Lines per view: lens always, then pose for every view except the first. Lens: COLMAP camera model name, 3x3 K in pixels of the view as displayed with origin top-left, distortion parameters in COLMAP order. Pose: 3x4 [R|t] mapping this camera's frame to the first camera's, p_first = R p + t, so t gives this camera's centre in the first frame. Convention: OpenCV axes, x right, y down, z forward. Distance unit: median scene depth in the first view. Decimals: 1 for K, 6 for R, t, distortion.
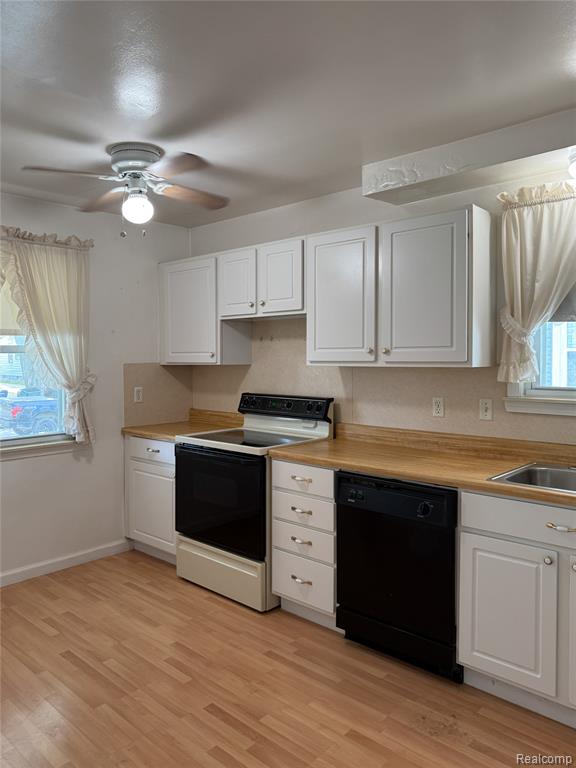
lens RADIAL K [[570.6, 0, 286.1], [0, 570.6, 366.3], [0, 0, 1]] dist [-0.015944, 0.007131]
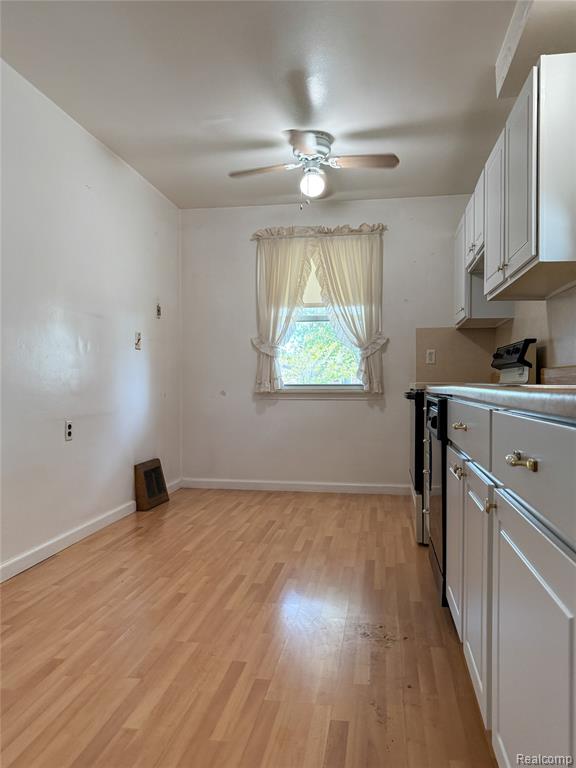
lens RADIAL K [[555.8, 0, 287.7], [0, 555.8, 385.3], [0, 0, 1]] dist [0.037408, -0.001604]
pose [[0.553141, 0.011903, -0.833003, 0.678101], [-0.021124, 0.999777, 0.000260, 0.154983], [0.832820, 0.017453, 0.553269, 0.244198]]
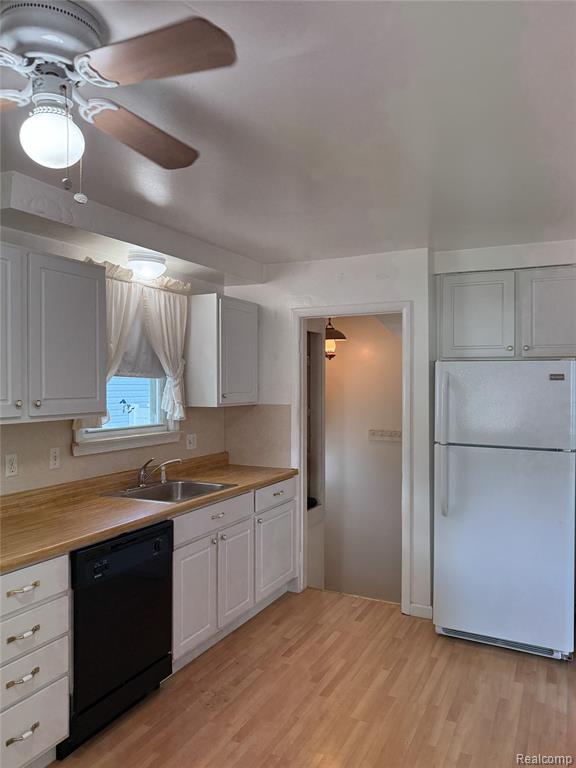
lens RADIAL K [[570.6, 0, 287.6], [0, 570.6, 383.2], [0, 0, 1]] dist [-0.015944, 0.007131]
pose [[-0.285518, 0.006466, 0.958351, -0.709195], [0.017404, 0.999847, -0.001561, -0.047484], [-0.958215, 0.016234, -0.285587, 0.847836]]
